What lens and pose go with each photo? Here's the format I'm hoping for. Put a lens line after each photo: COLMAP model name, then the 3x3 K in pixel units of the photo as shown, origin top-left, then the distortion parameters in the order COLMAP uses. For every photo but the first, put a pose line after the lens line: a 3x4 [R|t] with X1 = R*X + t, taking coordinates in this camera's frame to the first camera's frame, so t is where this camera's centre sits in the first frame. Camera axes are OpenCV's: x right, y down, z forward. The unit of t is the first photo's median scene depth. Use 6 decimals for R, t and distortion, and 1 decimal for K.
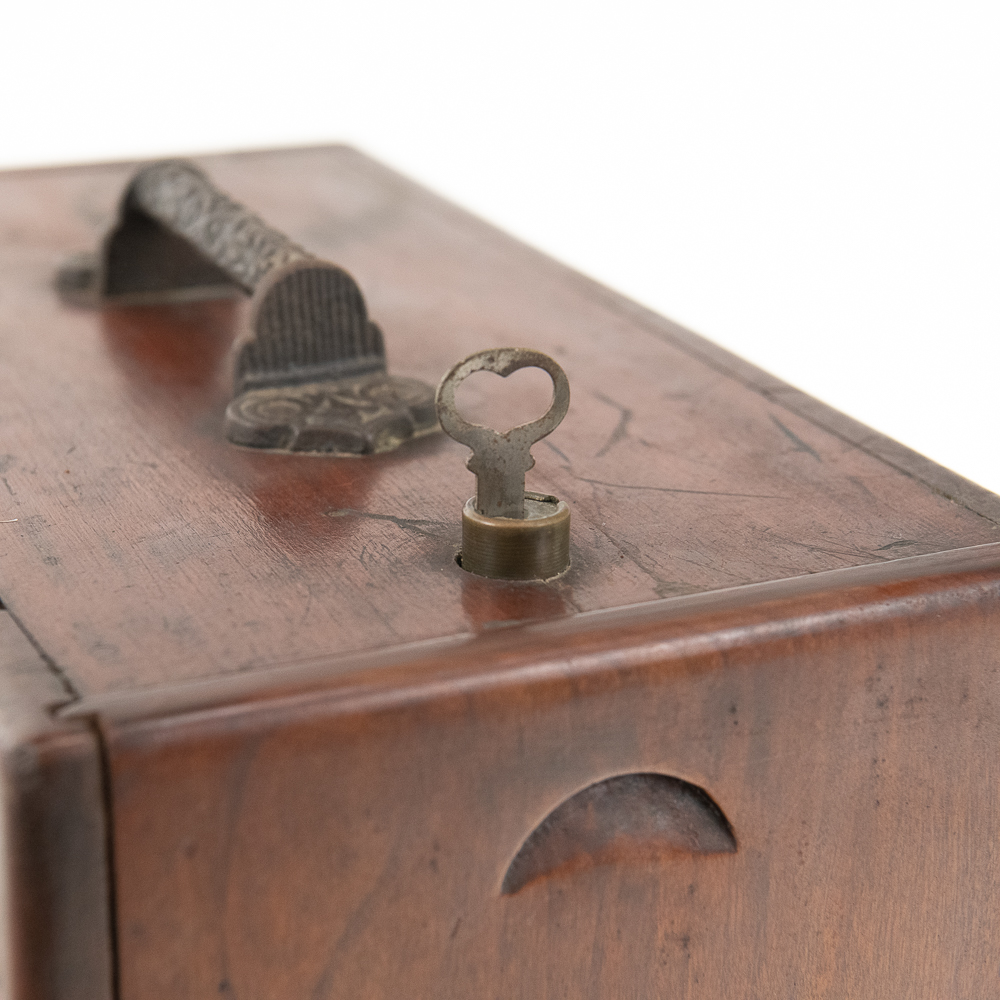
lens RADIAL K [[2860.5, 0, 498.3], [0, 2860.5, 499.0], [0, 0, 1]] dist [0.262696, 0.000000]
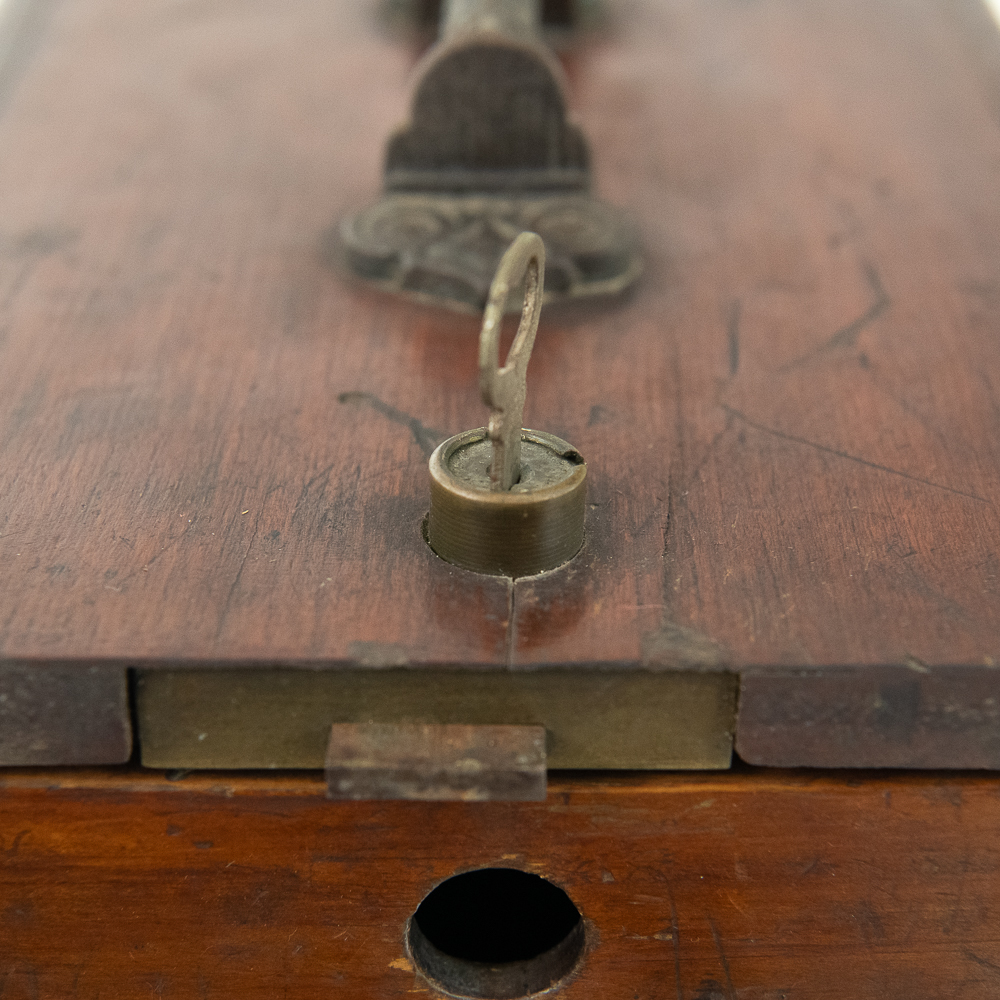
lens RADIAL K [[1974.2, 0, 496.6], [0, 1974.2, 509.2], [0, 0, 1]] dist [0.296156, 0.000000]
pose [[0.910105, 0.211266, -0.356478, 0.166348], [-0.144495, 0.968074, 0.204827, -0.078325], [0.388370, -0.134904, 0.911575, 0.575765]]
